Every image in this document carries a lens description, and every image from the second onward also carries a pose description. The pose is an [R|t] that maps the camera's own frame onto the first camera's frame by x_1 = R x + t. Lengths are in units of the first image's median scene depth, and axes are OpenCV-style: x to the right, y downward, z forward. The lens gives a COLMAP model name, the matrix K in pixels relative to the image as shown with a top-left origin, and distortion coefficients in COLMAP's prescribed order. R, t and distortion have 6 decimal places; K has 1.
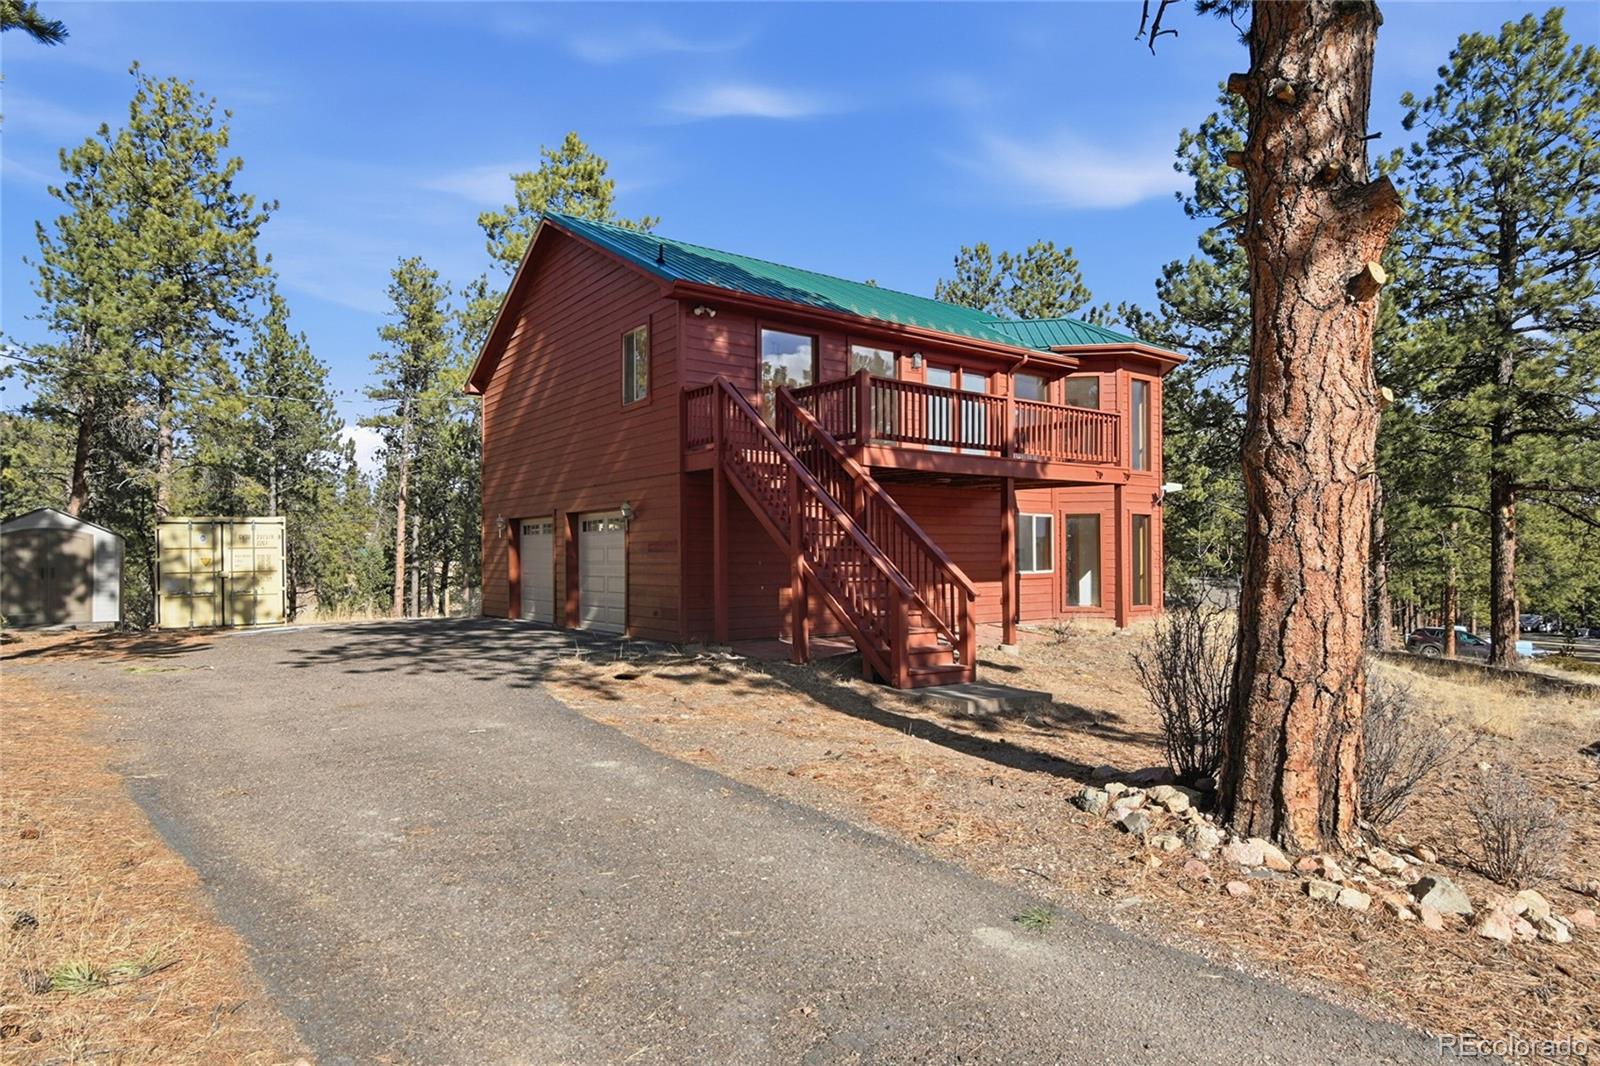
lens RADIAL K [[869.3, 0, 802.9], [0, 869.3, 527.9], [0, 0, 1]] dist [0.001444, 0.000740]
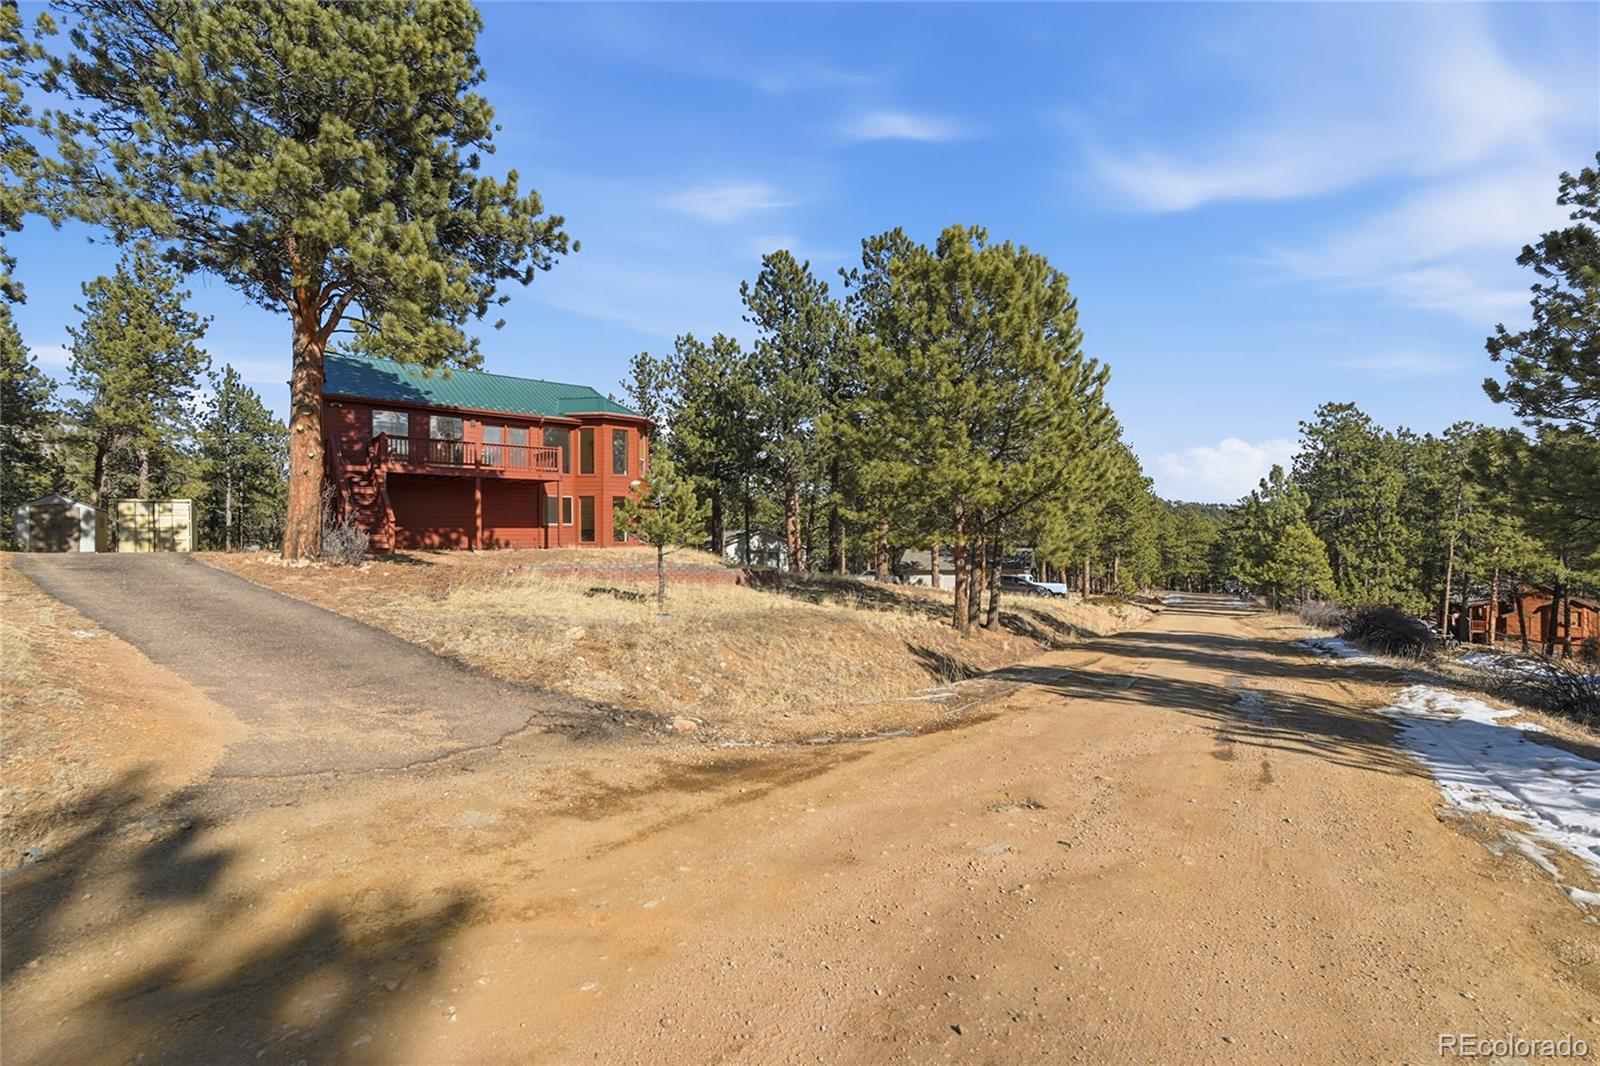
lens RADIAL K [[708.8, 0, 797.1], [0, 708.8, 538.3], [0, 0, 1]] dist [0.004785, -0.000145]
pose [[0.999560, -0.001287, 0.029628, 0.711324], [0.000682, 0.999792, 0.020404, 0.045113], [-0.029648, -0.020375, 0.999353, -0.621461]]
